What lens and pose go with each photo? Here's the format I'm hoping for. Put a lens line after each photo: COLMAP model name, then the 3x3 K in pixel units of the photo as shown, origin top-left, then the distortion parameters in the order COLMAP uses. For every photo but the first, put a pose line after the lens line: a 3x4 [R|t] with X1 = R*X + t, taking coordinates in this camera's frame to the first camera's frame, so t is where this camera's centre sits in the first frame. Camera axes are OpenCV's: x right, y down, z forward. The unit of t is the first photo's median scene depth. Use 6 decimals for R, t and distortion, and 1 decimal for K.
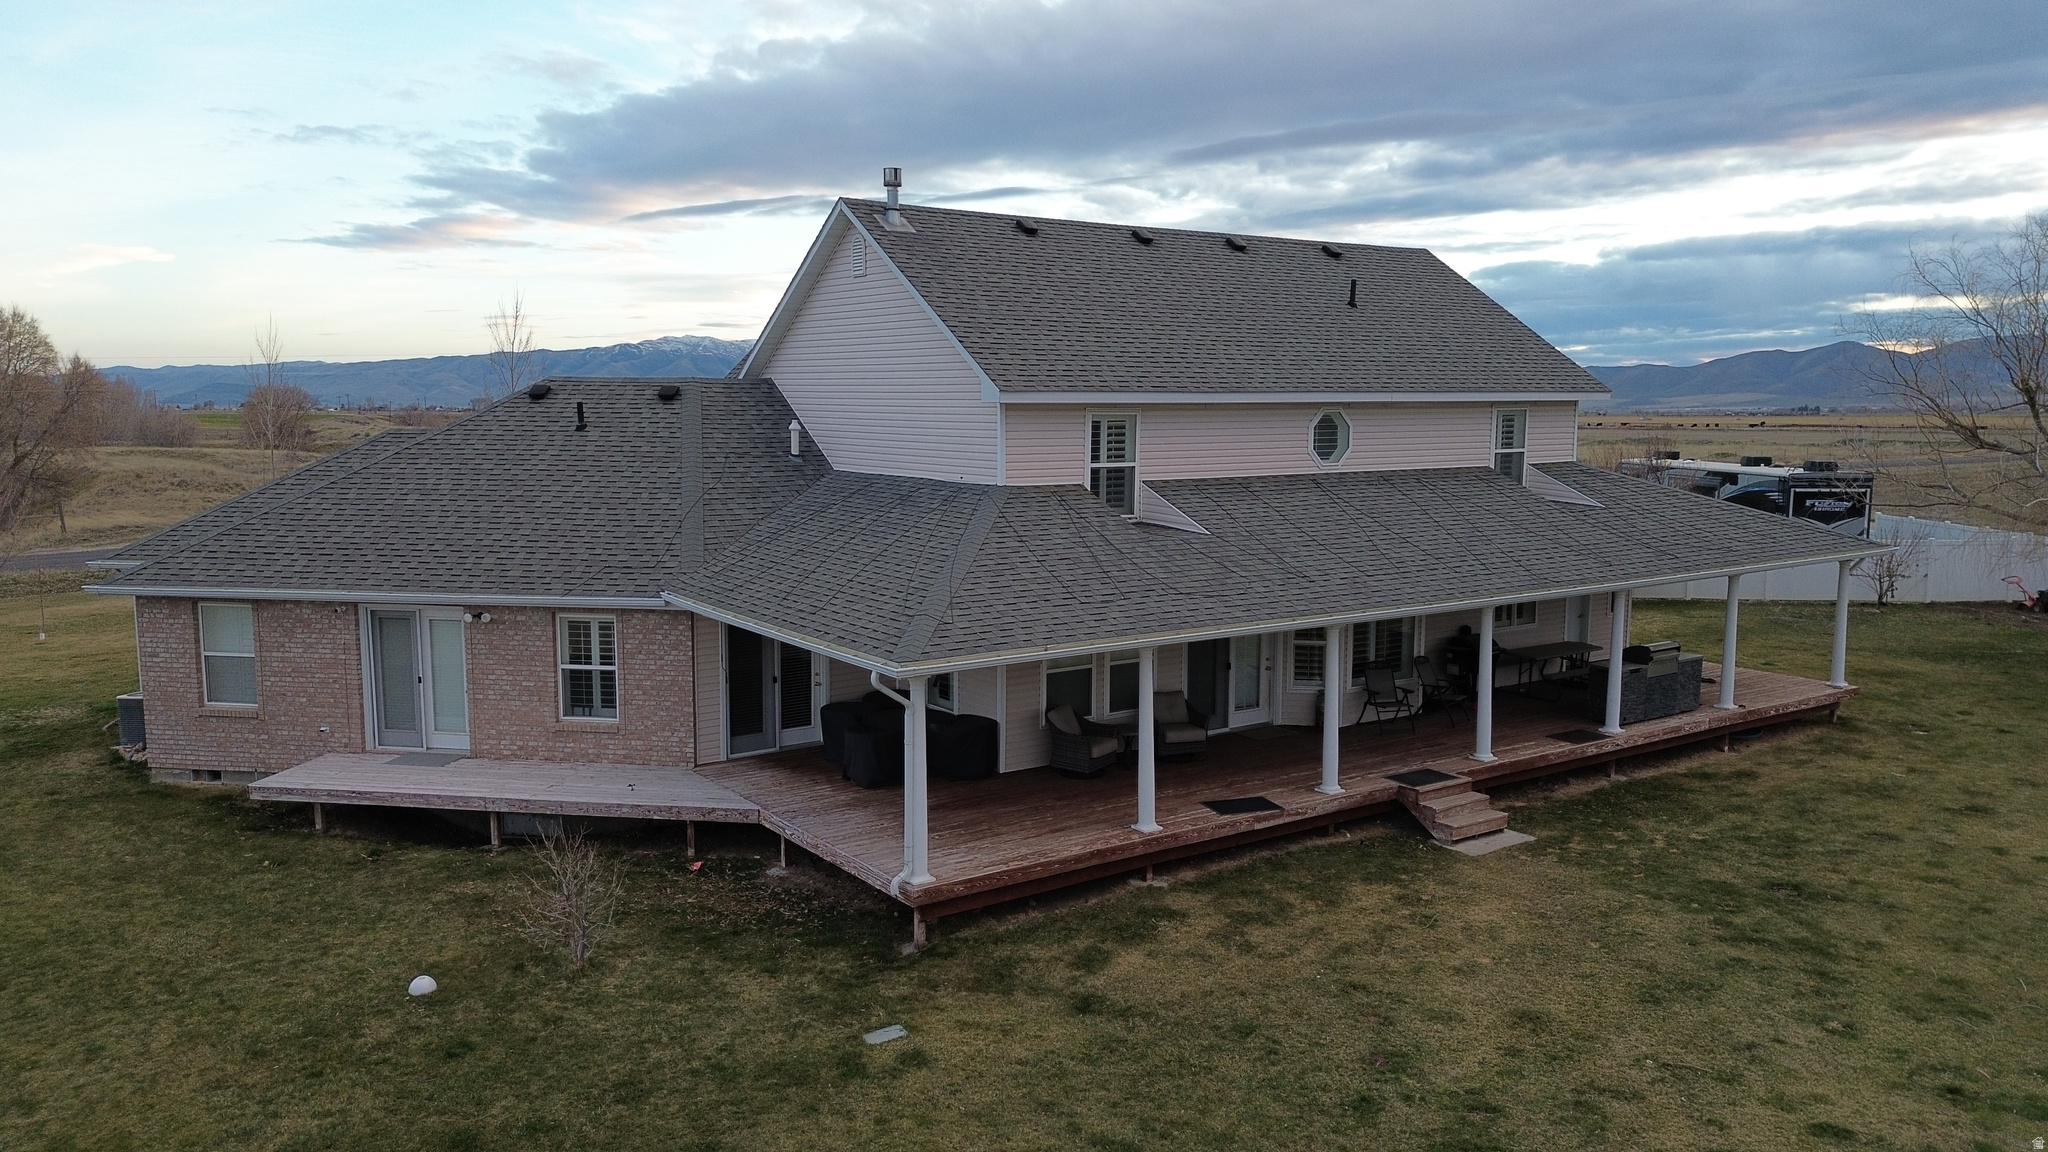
lens RADIAL K [[1446.1, 0, 1012.5], [0, 1446.1, 567.8], [0, 0, 1]] dist [0.076816, -0.069596]
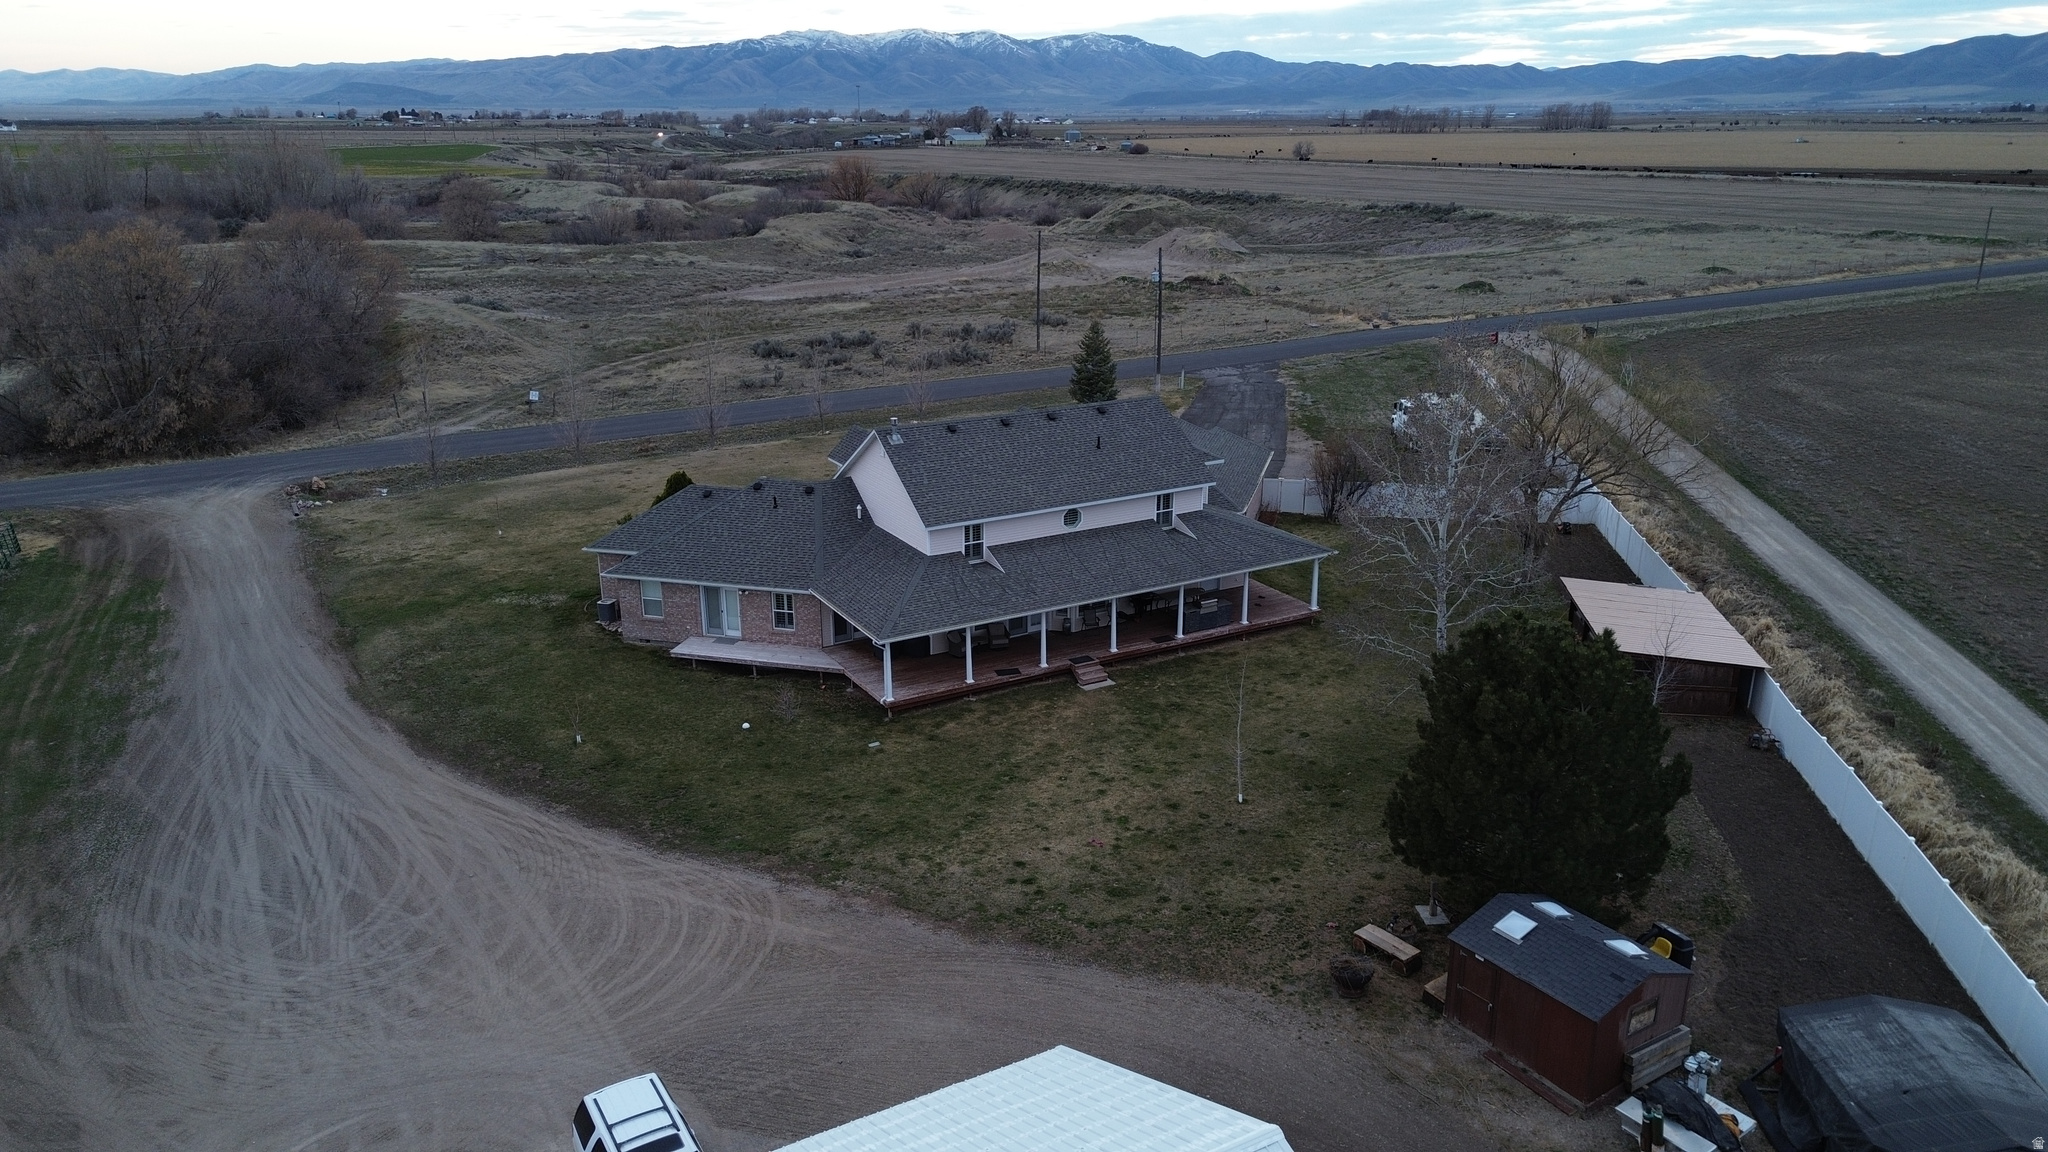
lens RADIAL K [[1436.7, 0, 1015.3], [0, 1436.7, 577.7], [0, 0, 1]] dist [0.107517, -0.105349]
pose [[0.996215, 0.024360, -0.083434, 0.389096], [-0.007025, 0.979348, 0.202058, -0.574194], [0.086633, -0.200708, 0.975813, -1.685053]]
